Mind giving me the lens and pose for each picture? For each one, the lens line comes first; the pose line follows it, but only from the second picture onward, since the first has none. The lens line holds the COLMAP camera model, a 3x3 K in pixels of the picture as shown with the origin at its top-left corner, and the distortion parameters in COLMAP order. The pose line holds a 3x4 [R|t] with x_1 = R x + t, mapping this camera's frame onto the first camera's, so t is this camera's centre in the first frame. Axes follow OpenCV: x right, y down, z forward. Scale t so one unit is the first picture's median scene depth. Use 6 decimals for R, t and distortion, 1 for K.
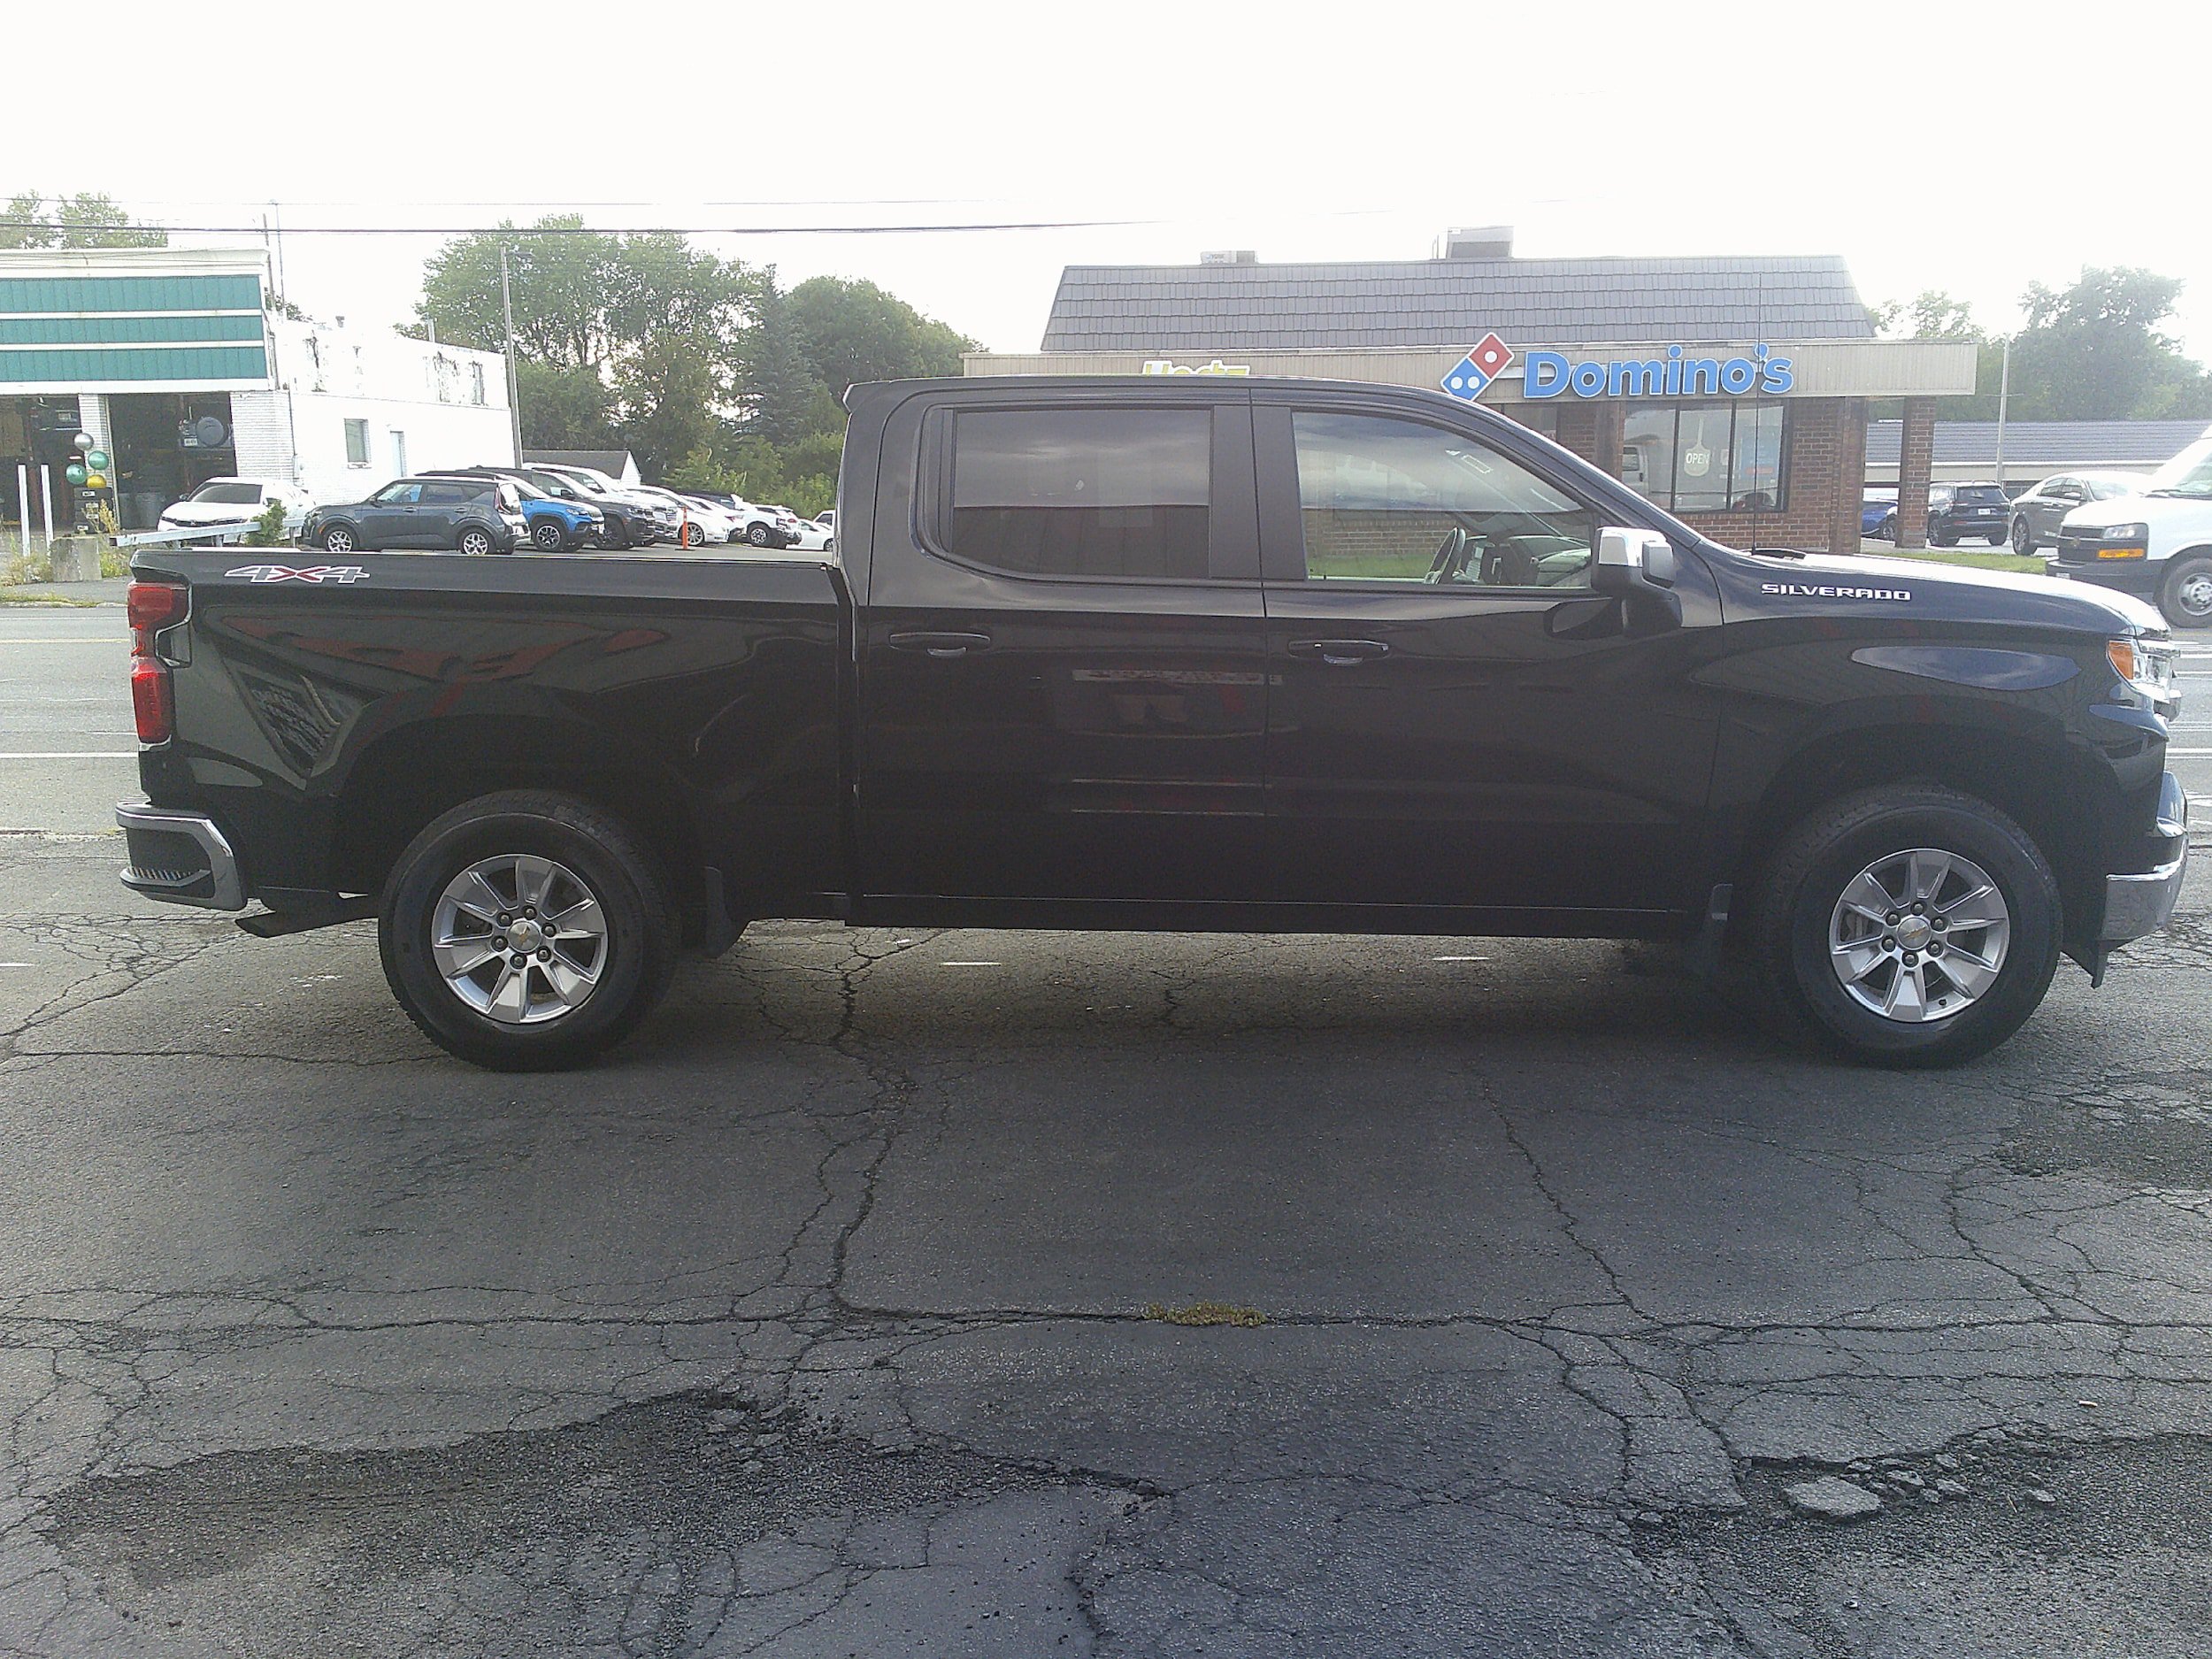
lens RADIAL K [[2016.6, 0, 1102.5], [0, 2016.6, 870.9], [0, 0, 1]] dist [0.162462, -0.387569]
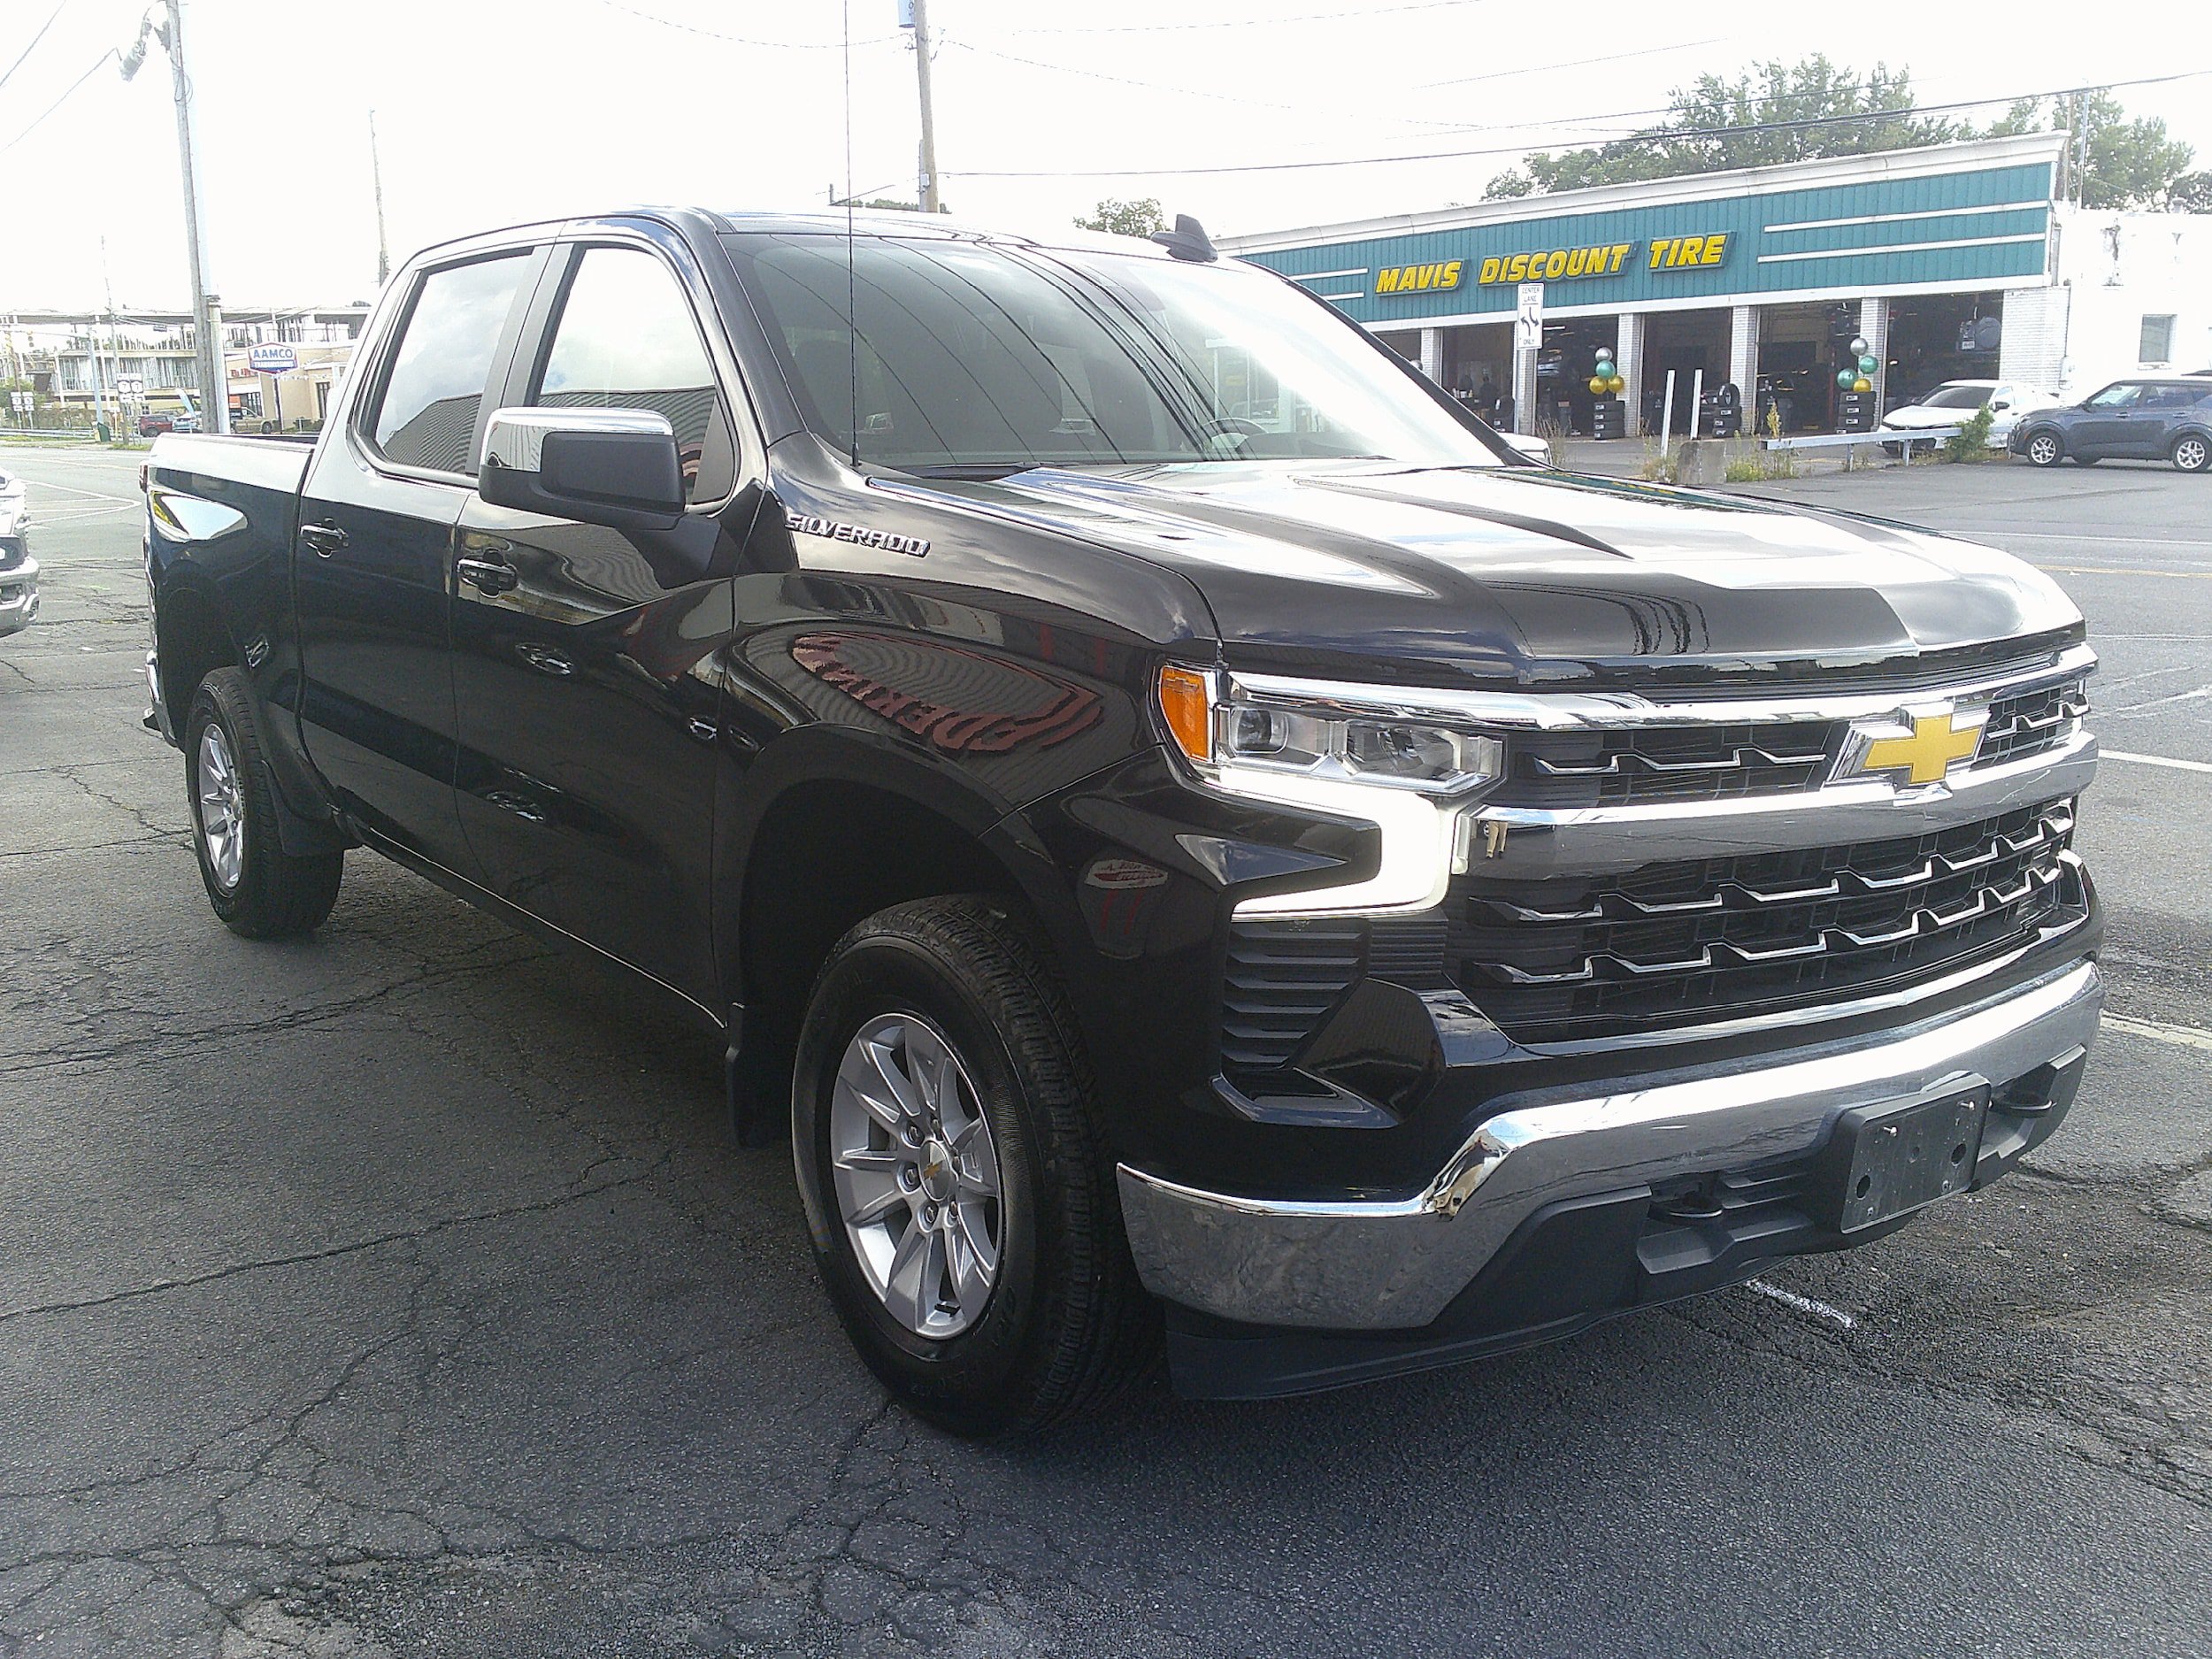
lens RADIAL K [[2023.3, 0, 1097.7], [0, 2023.3, 865.6], [0, 0, 1]] dist [0.124899, -0.223403]
pose [[0.629796, 0.169152, -0.758119, 0.093661], [-0.138523, 0.984814, 0.104657, -0.012784], [0.764309, 0.039104, 0.643664, 0.078102]]
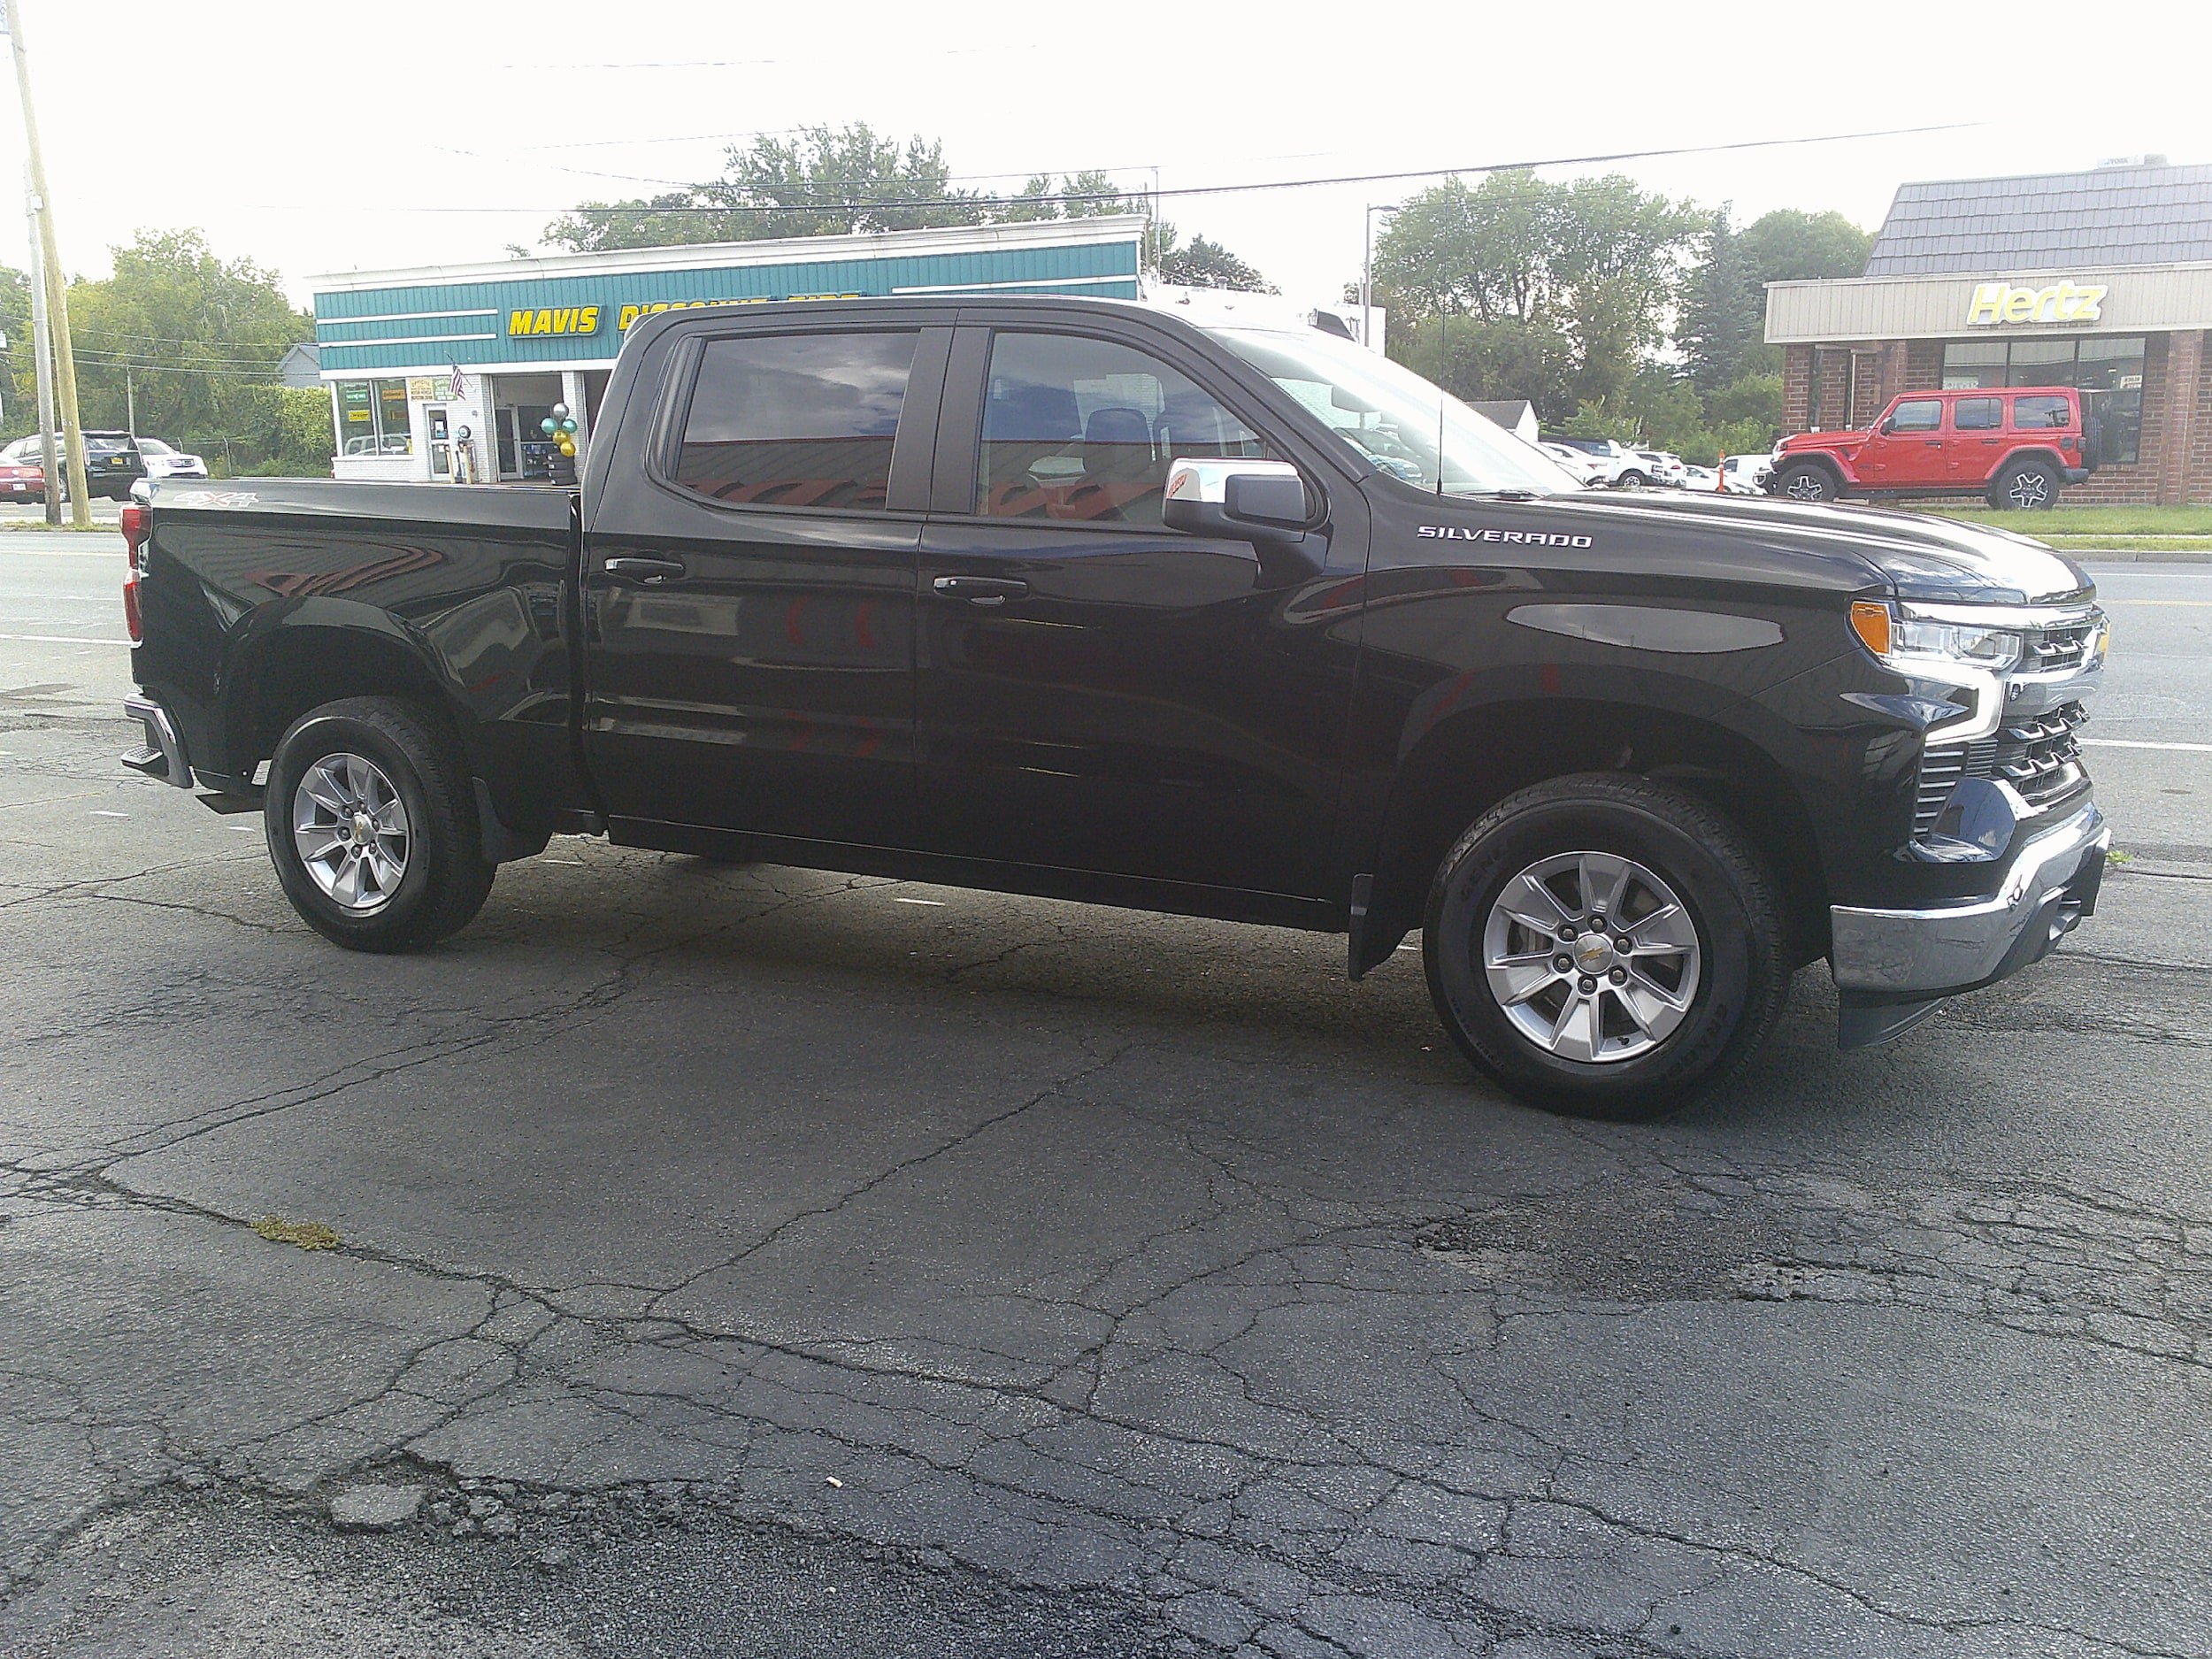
lens RADIAL K [[2023.3, 0, 1097.7], [0, 2023.3, 865.6], [0, 0, 1]] dist [0.124899, -0.223403]
pose [[0.898319, 0.084411, -0.431159, 0.064773], [-0.075367, 0.996430, 0.038050, -0.002404], [0.432831, -0.001686, 0.901473, 0.019933]]
